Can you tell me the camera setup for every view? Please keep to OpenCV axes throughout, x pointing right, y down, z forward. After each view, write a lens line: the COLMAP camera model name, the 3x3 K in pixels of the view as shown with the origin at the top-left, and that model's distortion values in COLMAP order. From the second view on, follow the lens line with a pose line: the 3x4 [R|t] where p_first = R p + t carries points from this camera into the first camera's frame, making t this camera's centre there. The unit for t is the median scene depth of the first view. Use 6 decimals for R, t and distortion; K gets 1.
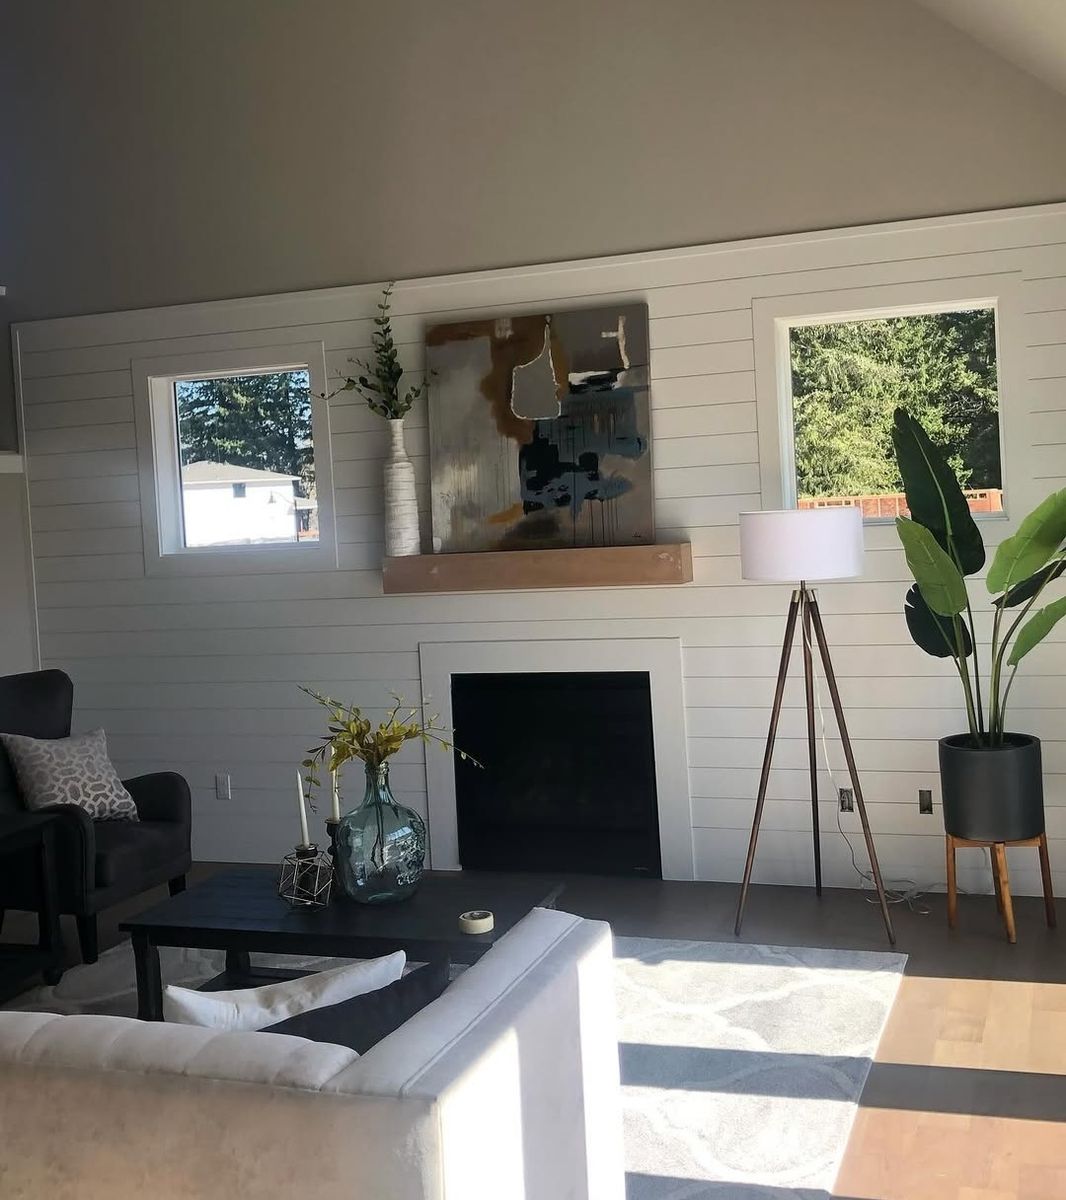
lens RADIAL K [[1435.5, 0, 521.3], [0, 1435.5, 563.0], [0, 0, 1]] dist [0.050687, 0.000000]
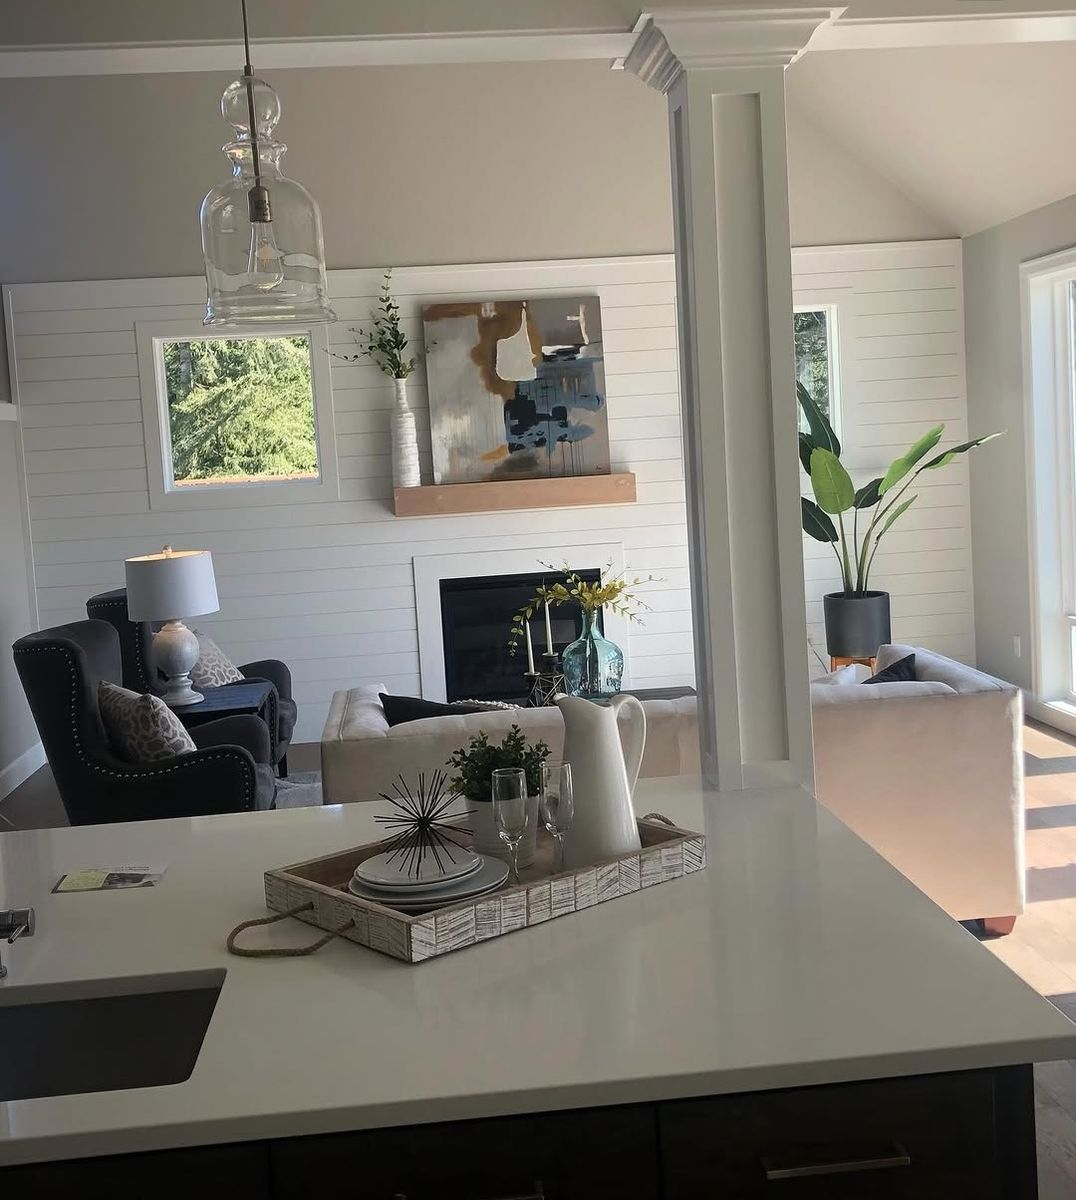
lens RADIAL K [[1435.5, 0, 534.5], [0, 1435.5, 606.0], [0, 0, 1]] dist [0.050687, 0.000000]
pose [[0.903927, -0.044591, 0.425357, -0.556788], [0.027554, 0.998556, 0.046125, 0.047029], [-0.426799, -0.029974, 0.903850, -0.209707]]
